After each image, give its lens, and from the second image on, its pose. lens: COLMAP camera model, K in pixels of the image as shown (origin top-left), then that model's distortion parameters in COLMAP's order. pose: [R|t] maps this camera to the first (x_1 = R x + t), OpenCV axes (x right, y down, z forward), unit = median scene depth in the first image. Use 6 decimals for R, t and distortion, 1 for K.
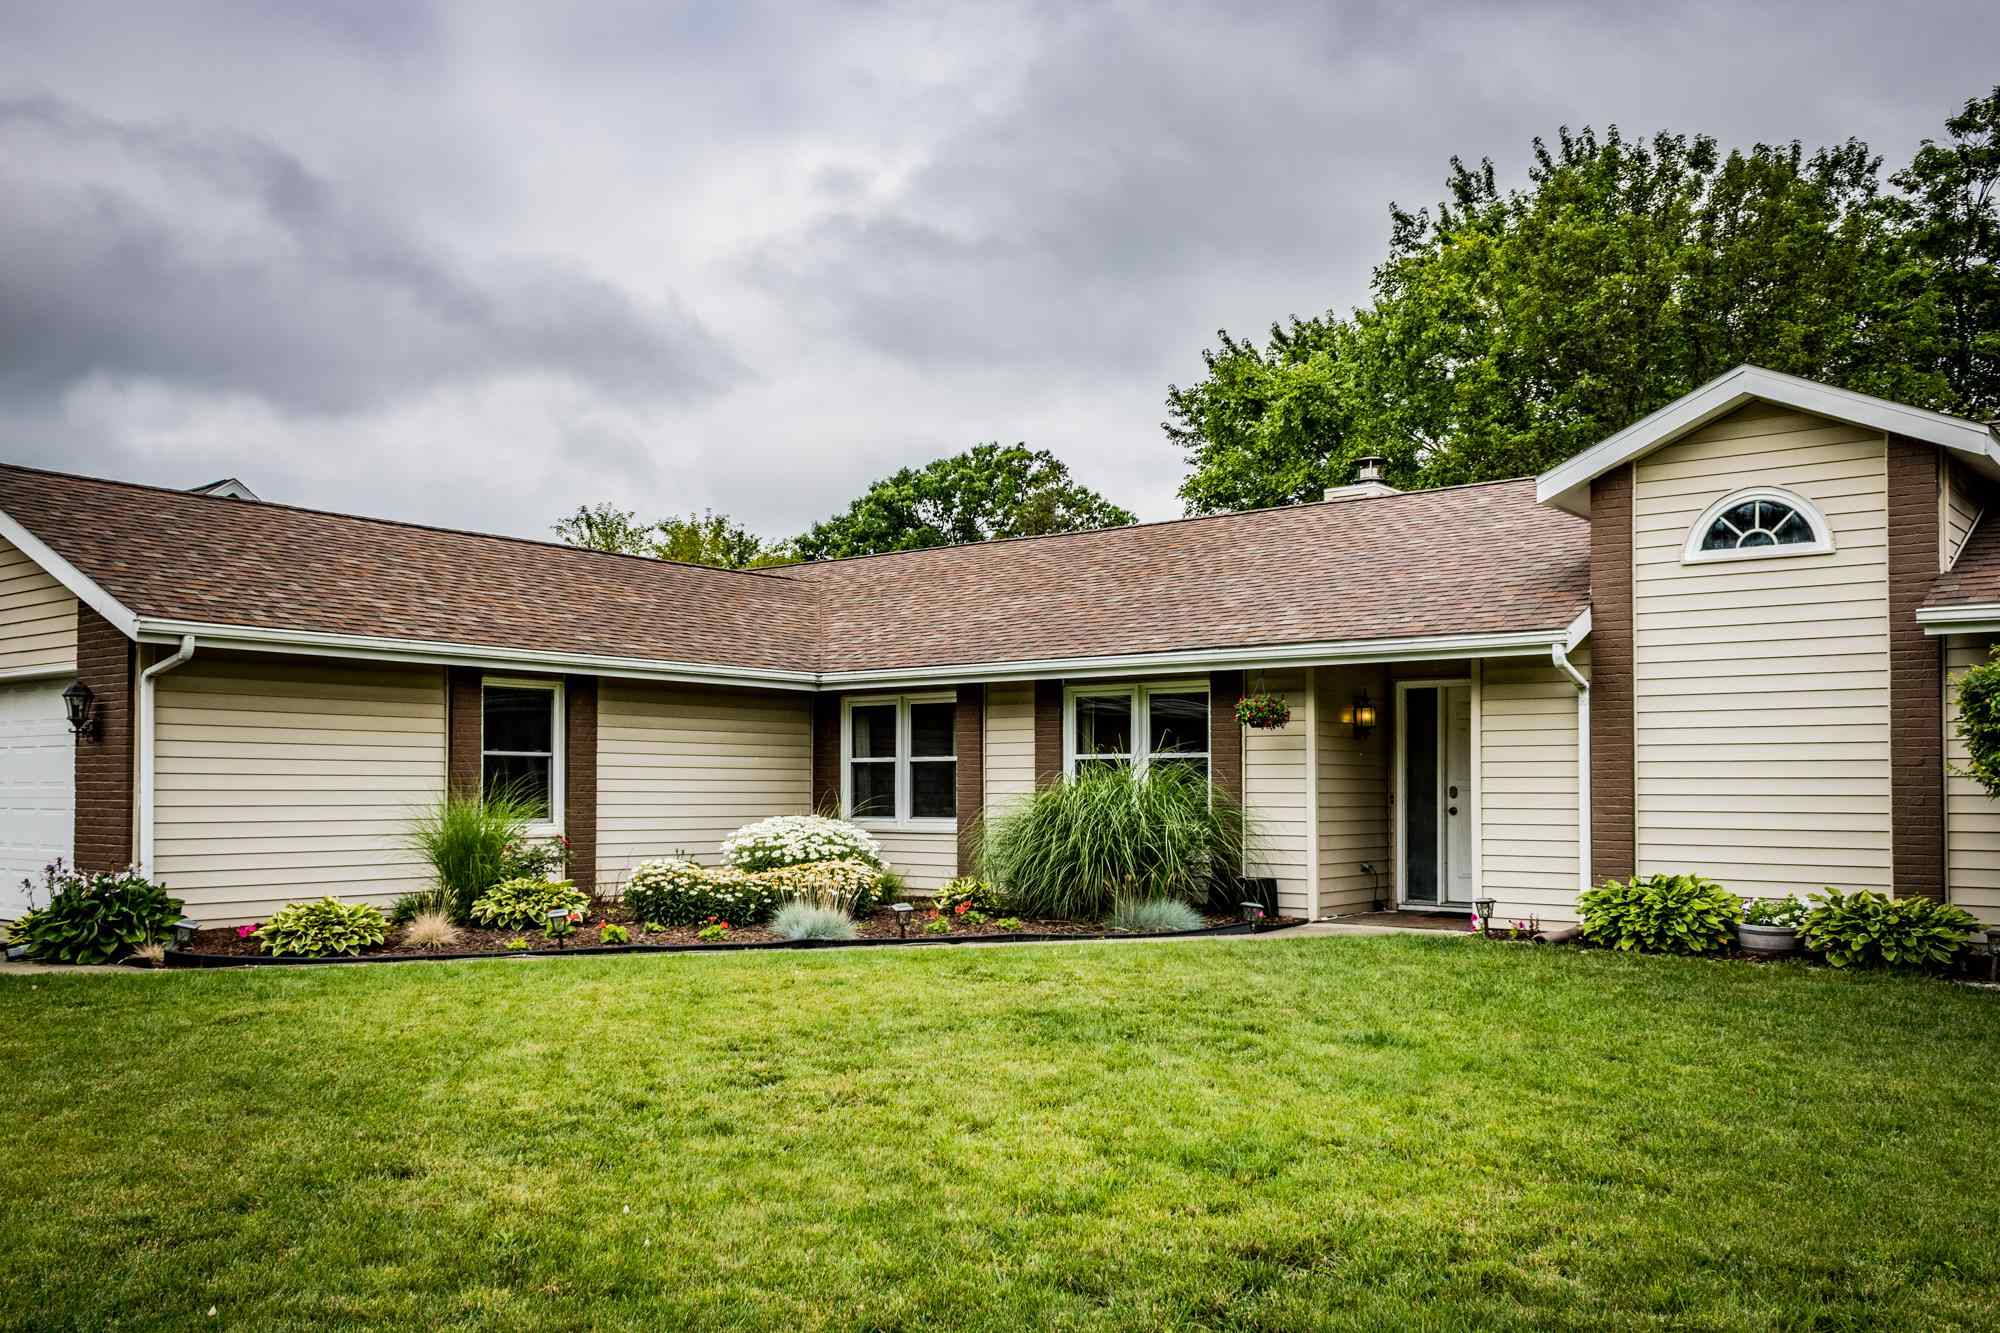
lens RADIAL K [[1646.3, 0, 1000.0], [0, 1646.3, 666.5], [0, 0, 1]] dist [-0.002826, -0.000311]
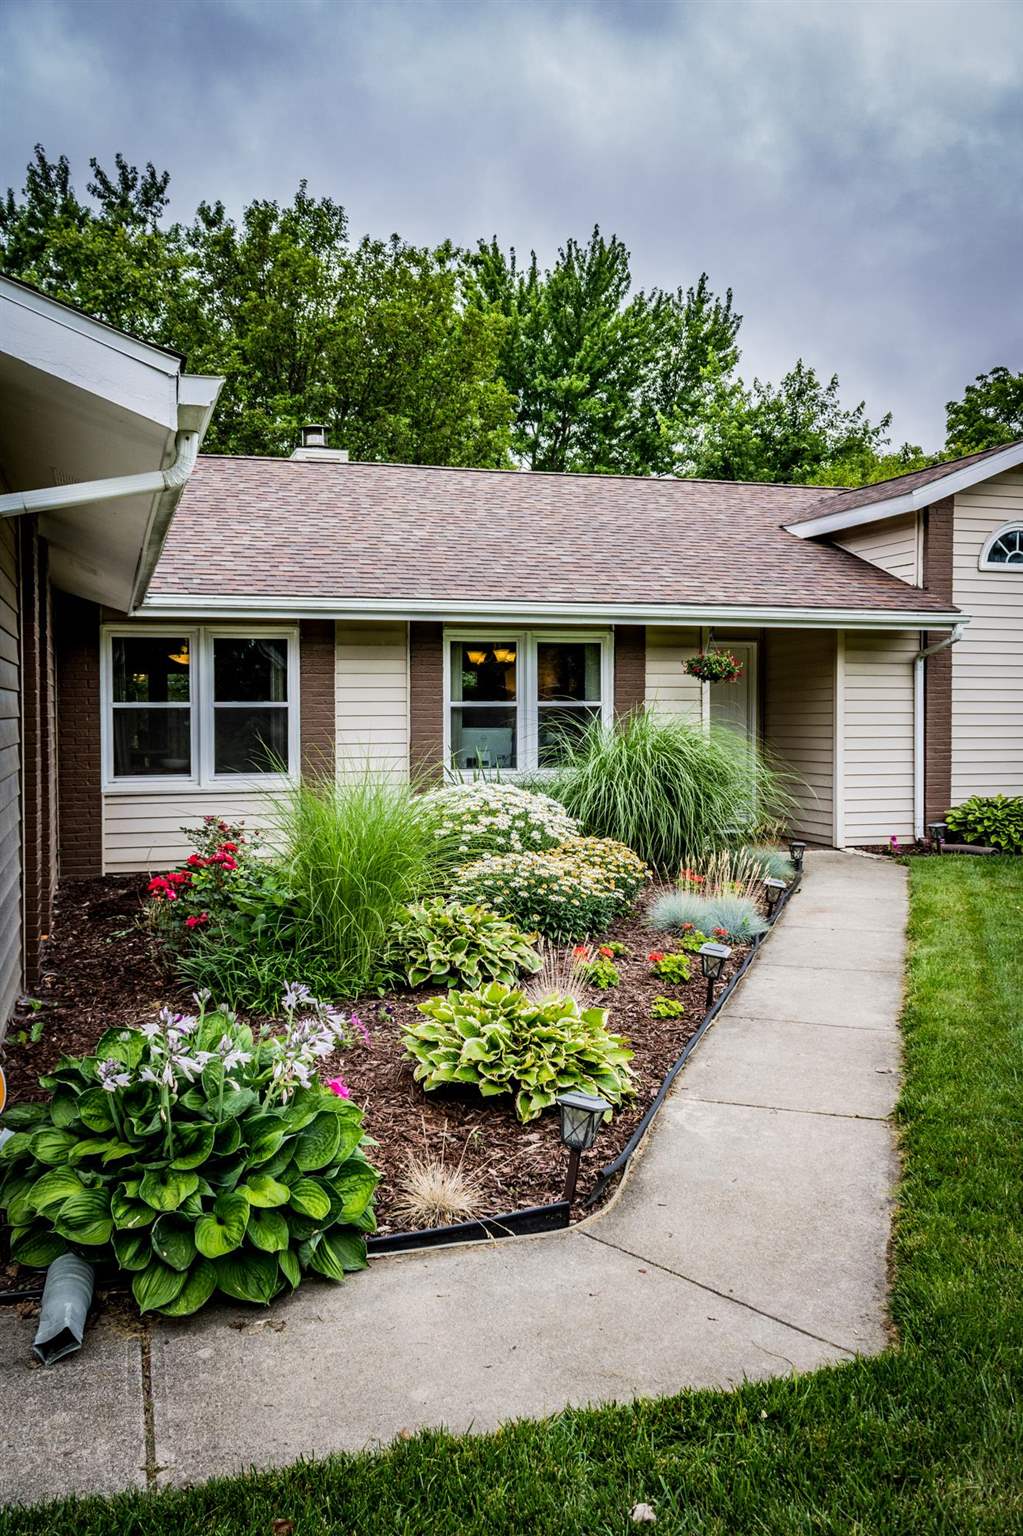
lens RADIAL K [[1264.3, 0, 511.5], [0, 1264.3, 768.0], [0, 0, 1]] dist [-0.002826, -0.000311]
pose [[0.564766, -0.031320, 0.824656, -0.589731], [-0.054118, 0.995723, 0.074880, 0.038444], [-0.823474, -0.086918, 0.560656, 0.617129]]
